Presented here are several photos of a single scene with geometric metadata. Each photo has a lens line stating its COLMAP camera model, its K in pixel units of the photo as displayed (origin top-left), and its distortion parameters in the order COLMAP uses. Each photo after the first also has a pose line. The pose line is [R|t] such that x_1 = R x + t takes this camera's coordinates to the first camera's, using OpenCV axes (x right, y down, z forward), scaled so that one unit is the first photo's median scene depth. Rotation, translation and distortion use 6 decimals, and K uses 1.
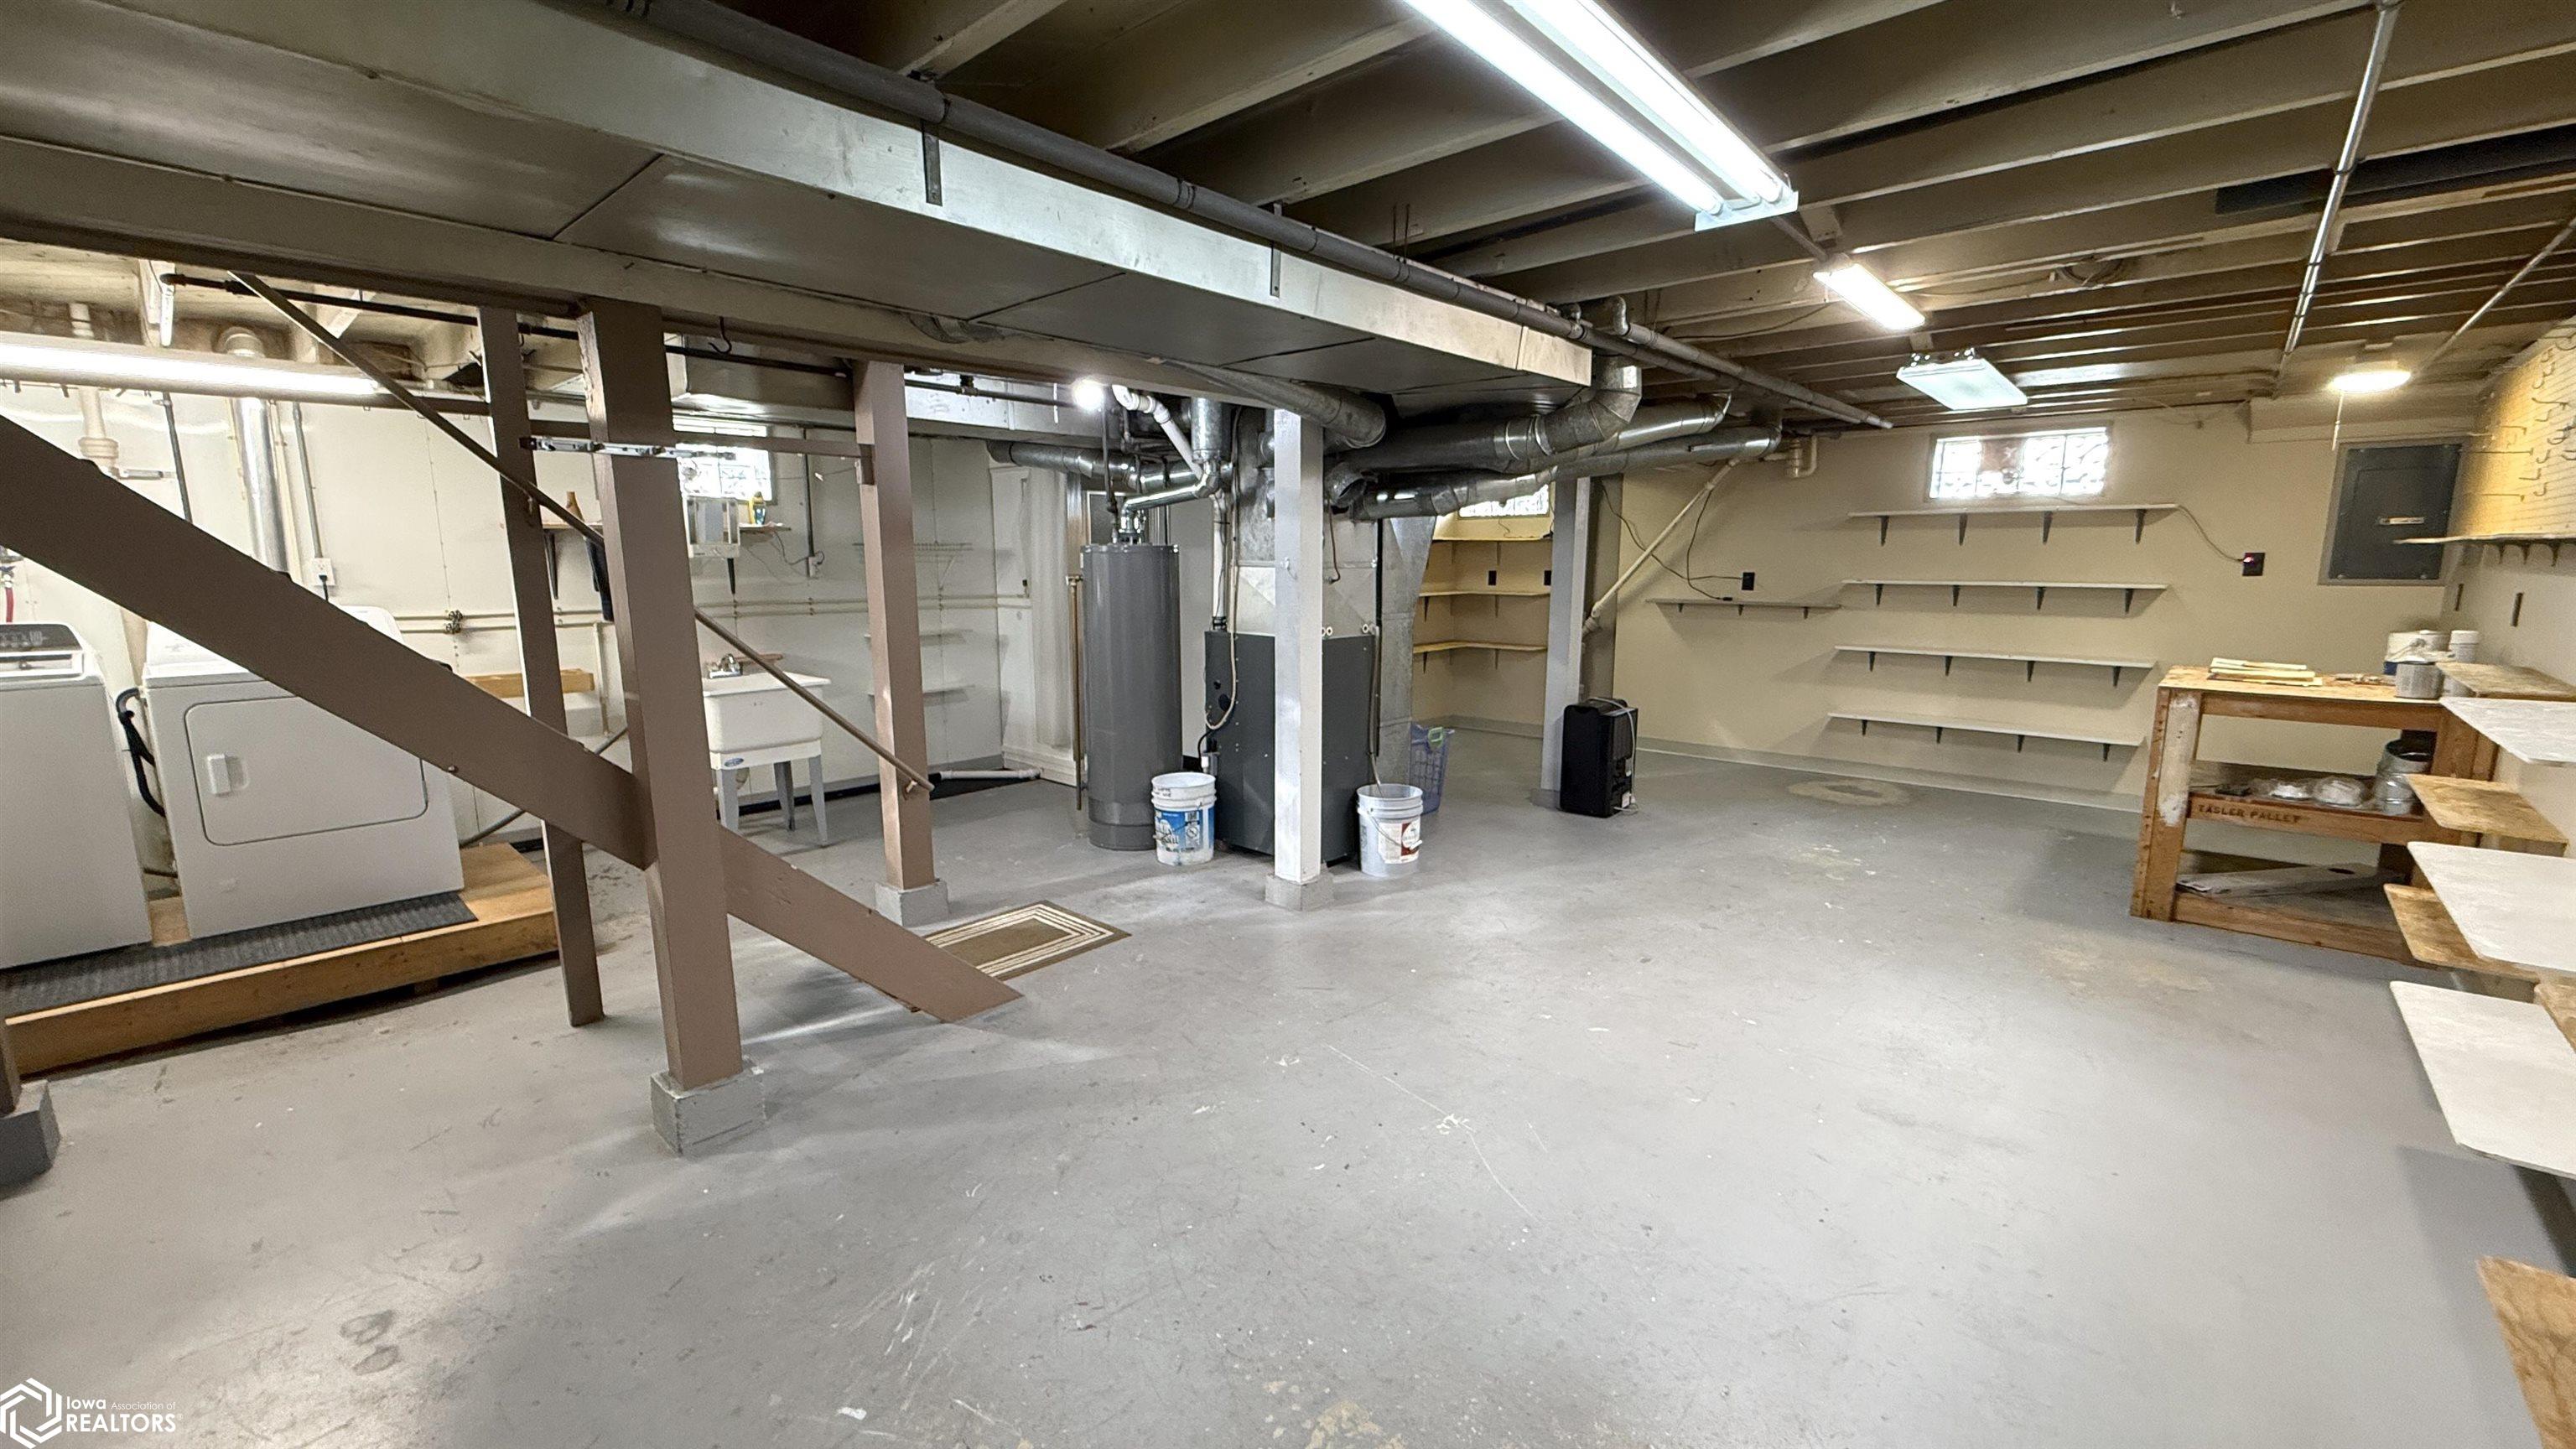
lens RADIAL K [[1023.8, 0, 1281.1], [0, 1023.8, 721.9], [0, 0, 1]] dist [0.001071, -0.000435]
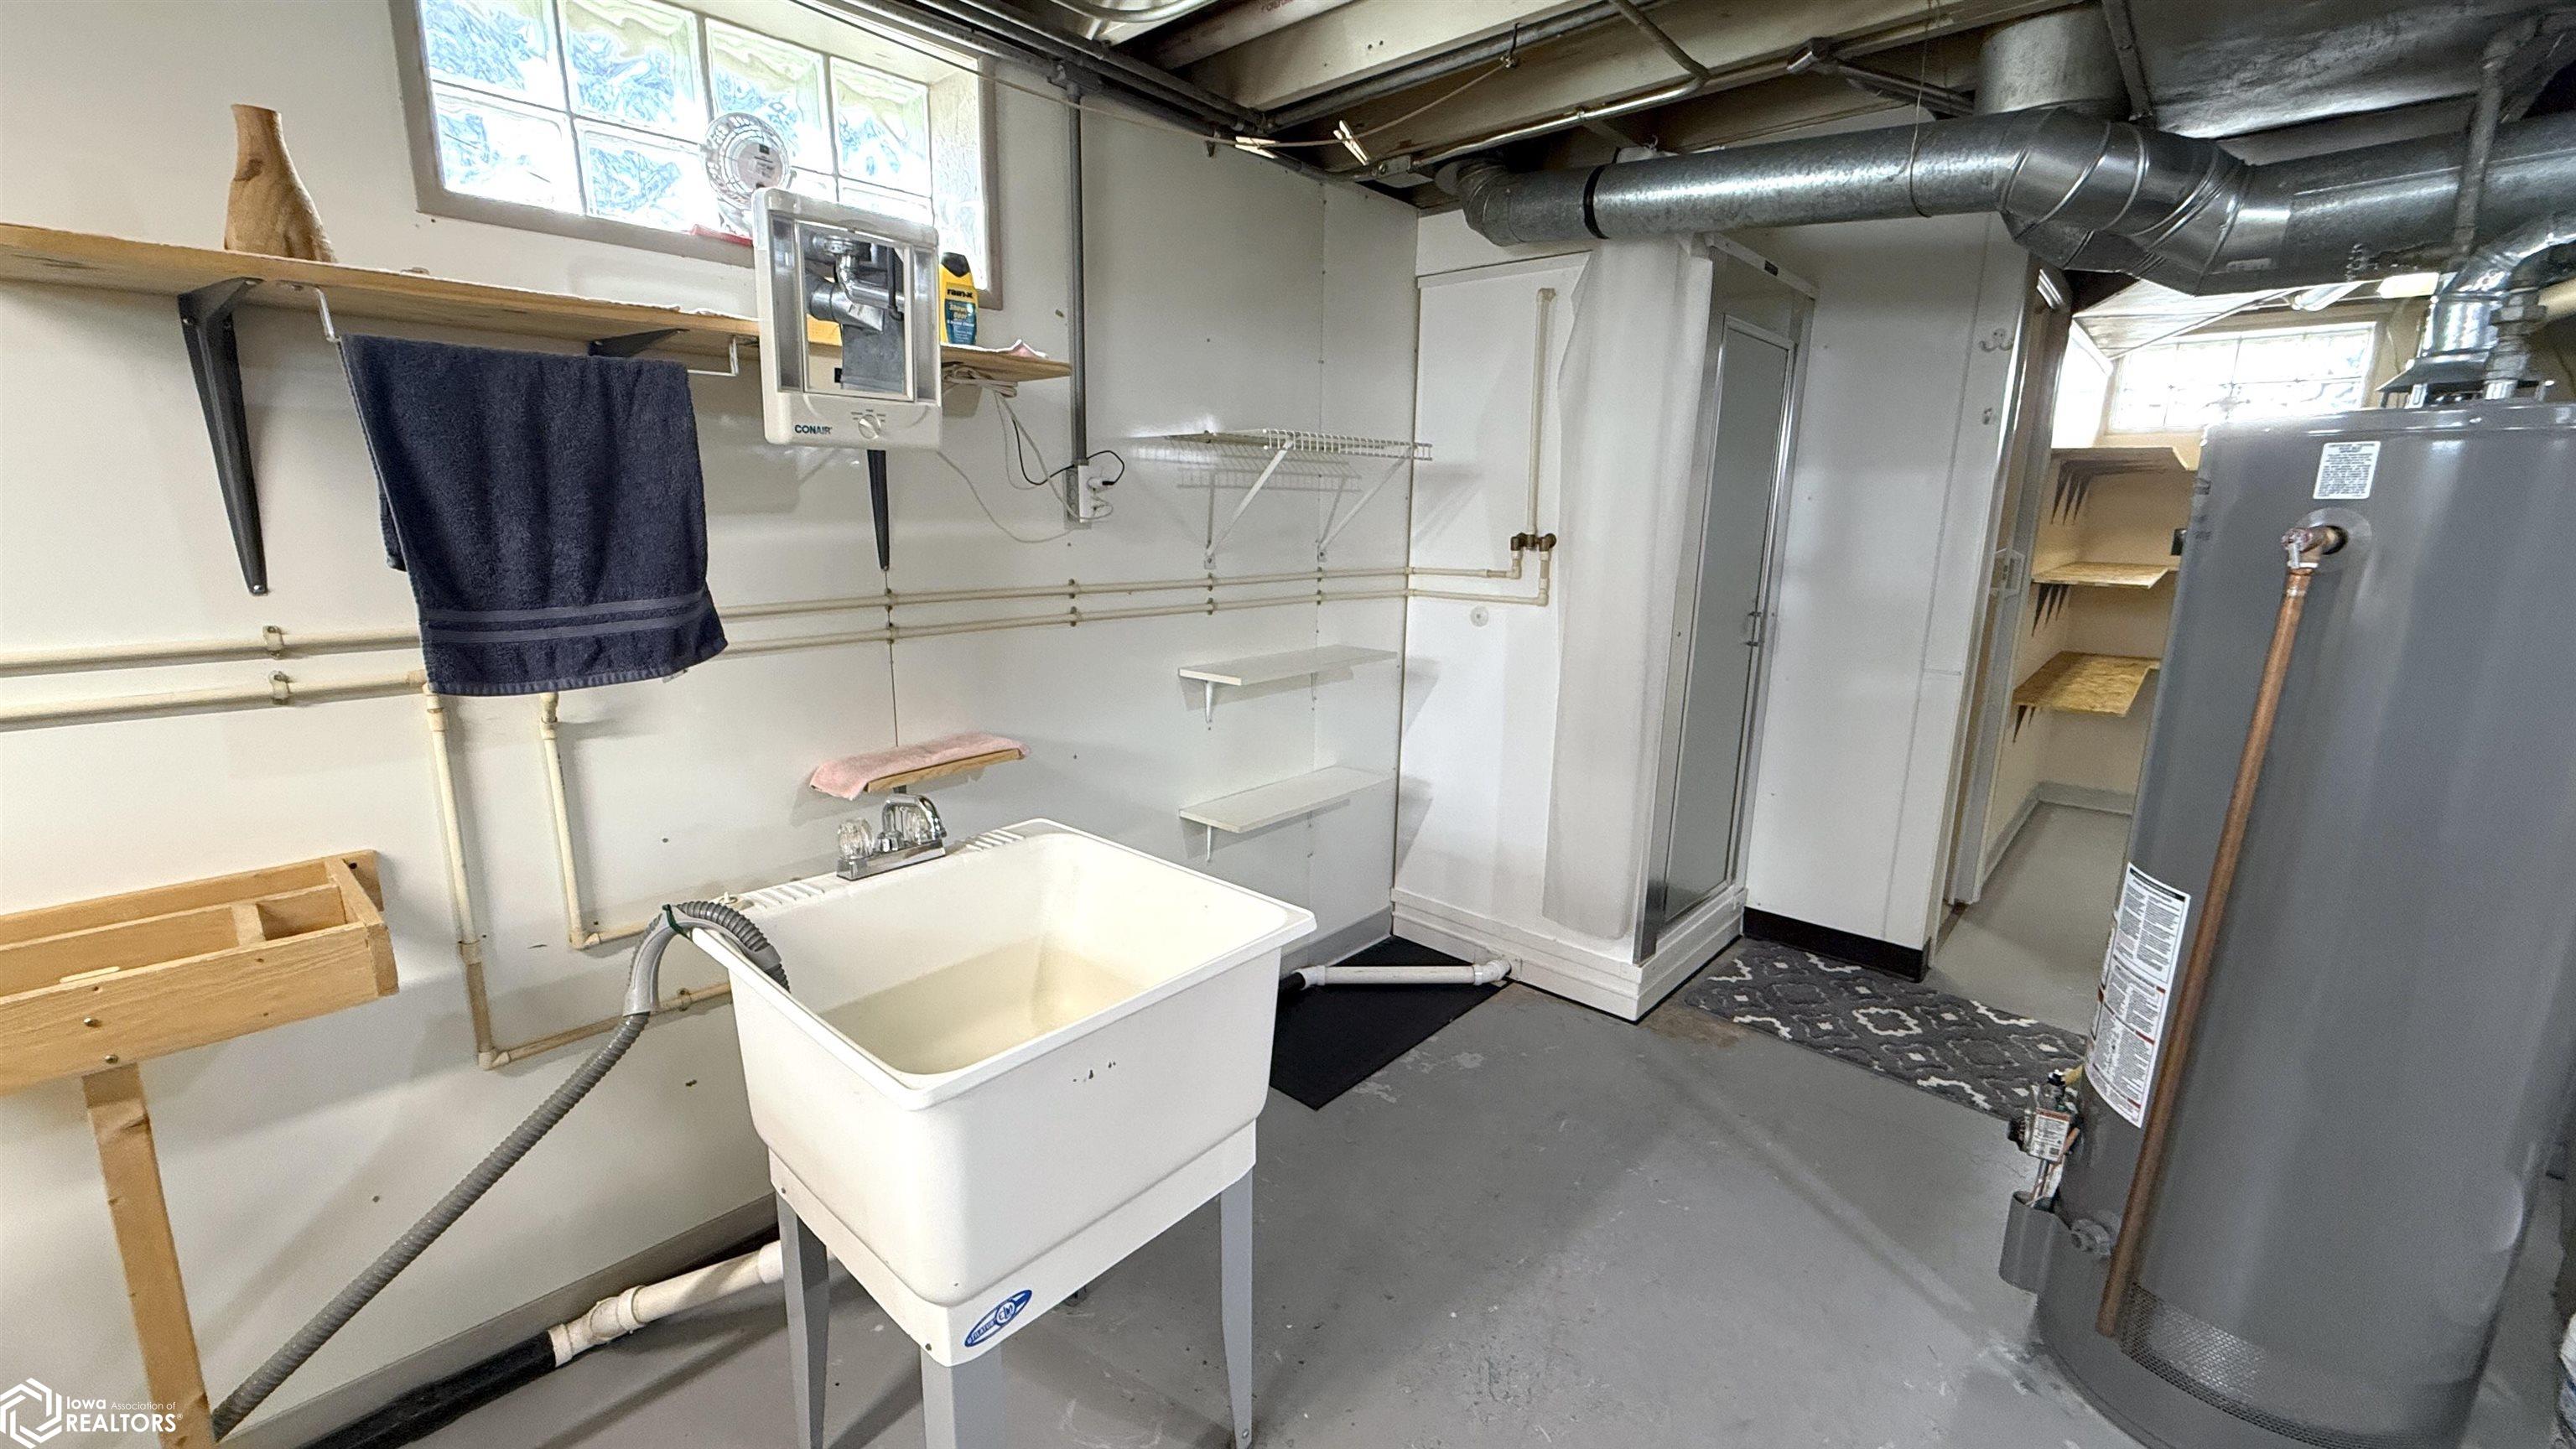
lens RADIAL K [[1023.8, 0, 1281.1], [0, 1023.8, 721.9], [0, 0, 1]] dist [0.001071, -0.000435]
pose [[0.999875, 0.015764, 0.001262, -0.445565], [-0.015805, 0.998831, 0.045675, -0.101867], [-0.000541, -0.045689, 0.998956, 0.730993]]
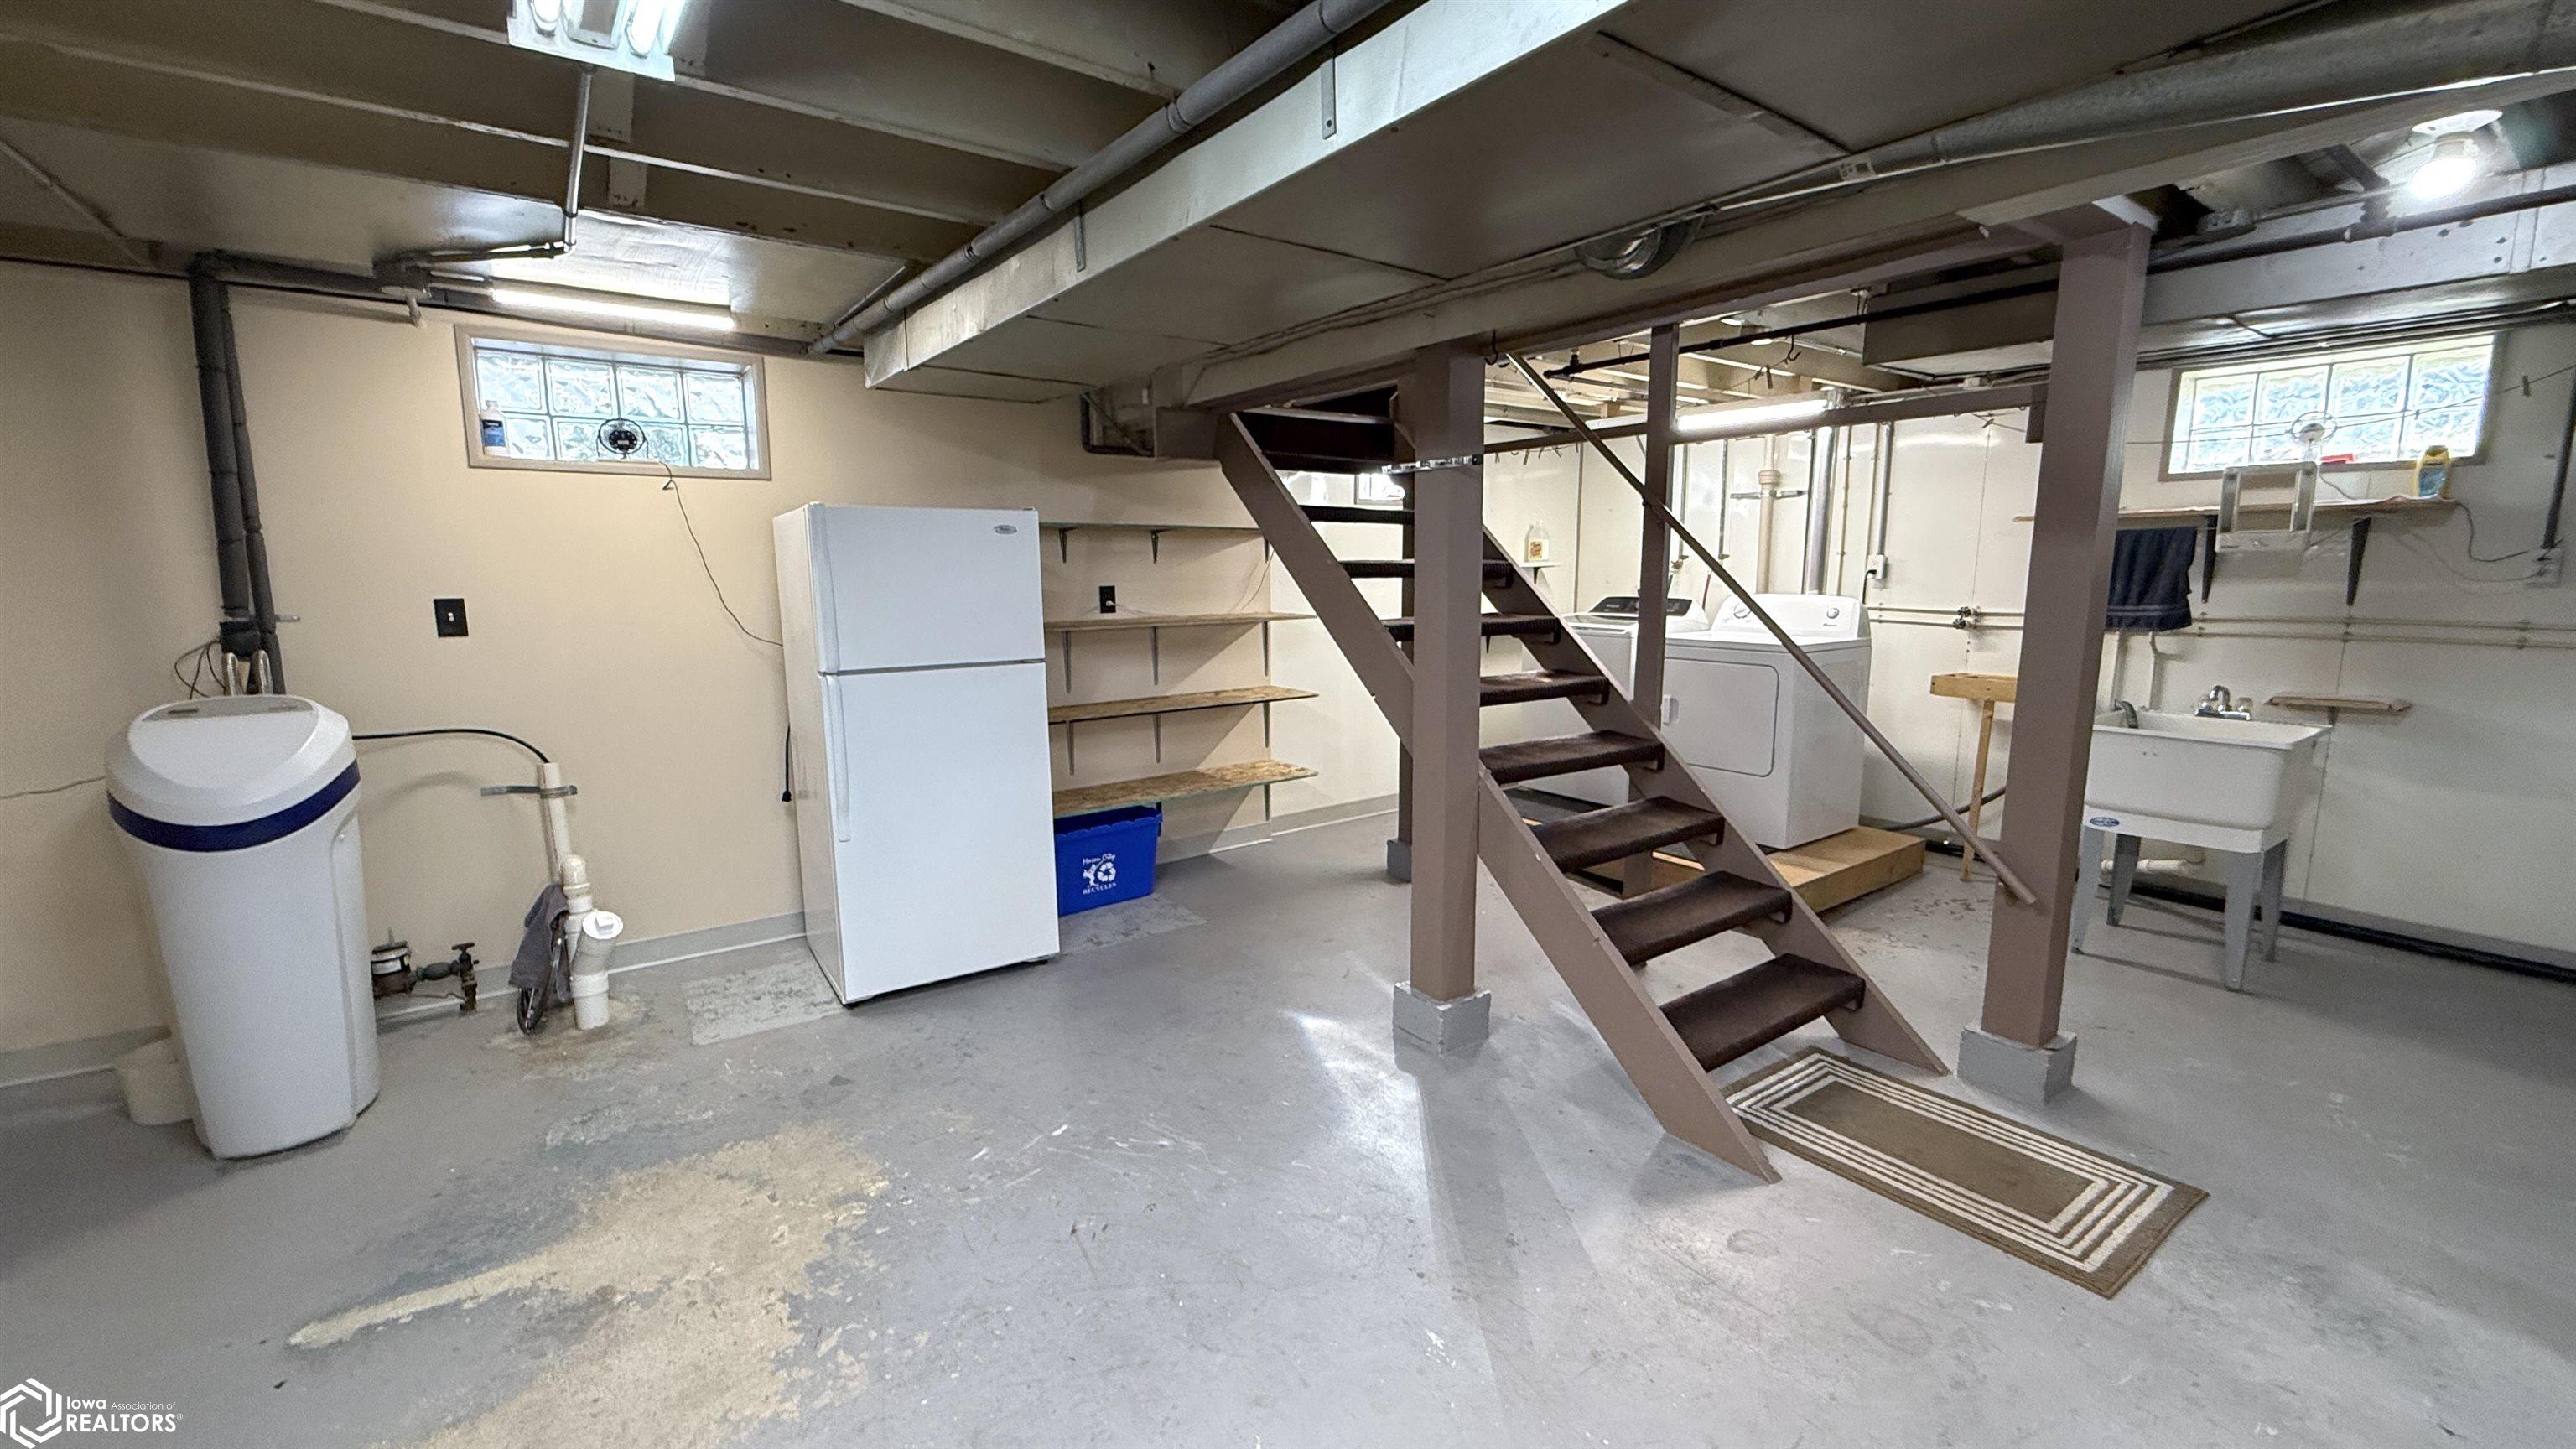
lens RADIAL K [[1023.8, 0, 1281.1], [0, 1023.8, 721.9], [0, 0, 1]] dist [0.001071, -0.000435]
pose [[-0.201961, 0.152550, -0.967440, 0.293536], [-0.151713, 0.970999, 0.184783, -0.075399], [0.967572, 0.184092, -0.172960, 0.497778]]
